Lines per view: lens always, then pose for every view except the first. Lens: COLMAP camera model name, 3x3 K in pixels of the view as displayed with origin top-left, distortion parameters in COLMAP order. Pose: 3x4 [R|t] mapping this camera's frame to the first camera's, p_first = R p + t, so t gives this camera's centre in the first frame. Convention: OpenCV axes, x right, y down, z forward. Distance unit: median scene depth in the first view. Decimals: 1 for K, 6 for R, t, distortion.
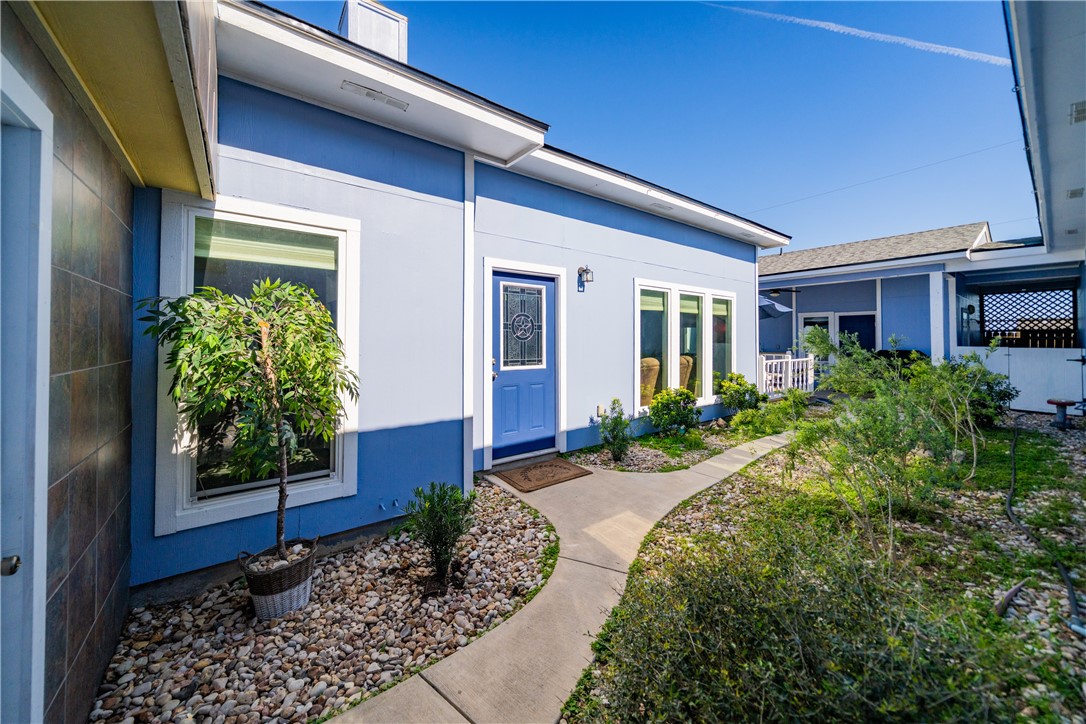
lens RADIAL K [[389.5, 0, 559.7], [0, 389.5, 333.4], [0, 0, 1]] dist [-0.005618, 0.000417]
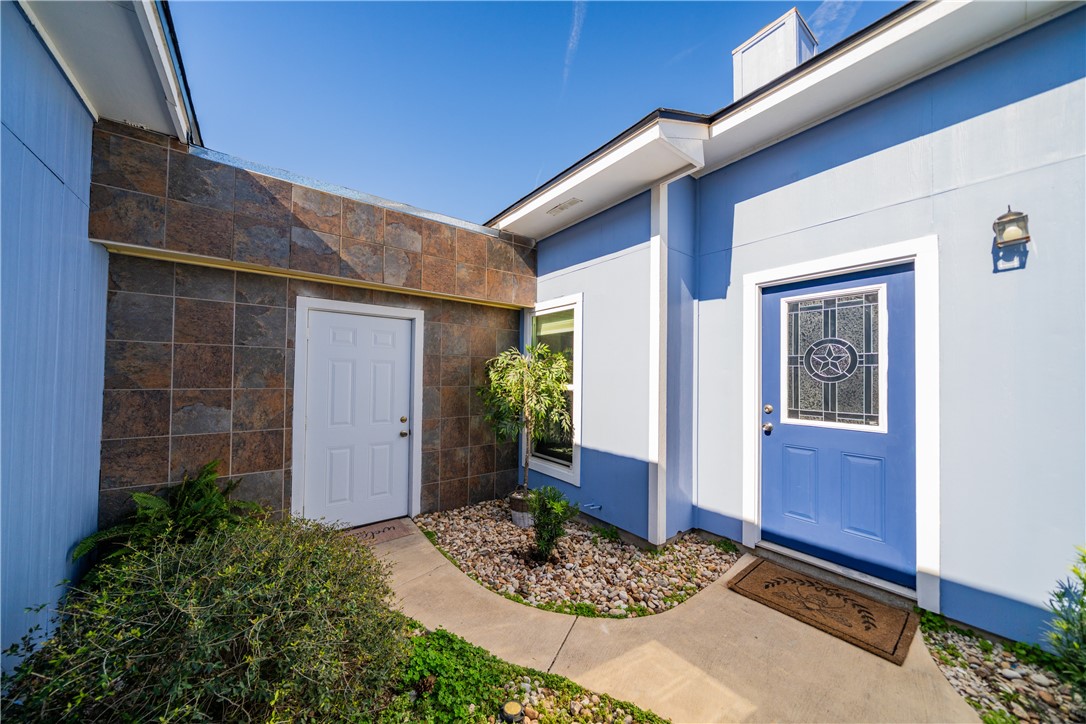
lens RADIAL K [[372.2, 0, 547.7], [0, 372.2, 368.7], [0, 0, 1]] dist [-0.007934, 0.000553]
pose [[-0.011614, -0.022176, -0.999687, 0.612420], [0.005038, 0.999740, -0.022236, 0.010147], [0.999920, -0.005295, -0.011499, 0.658685]]
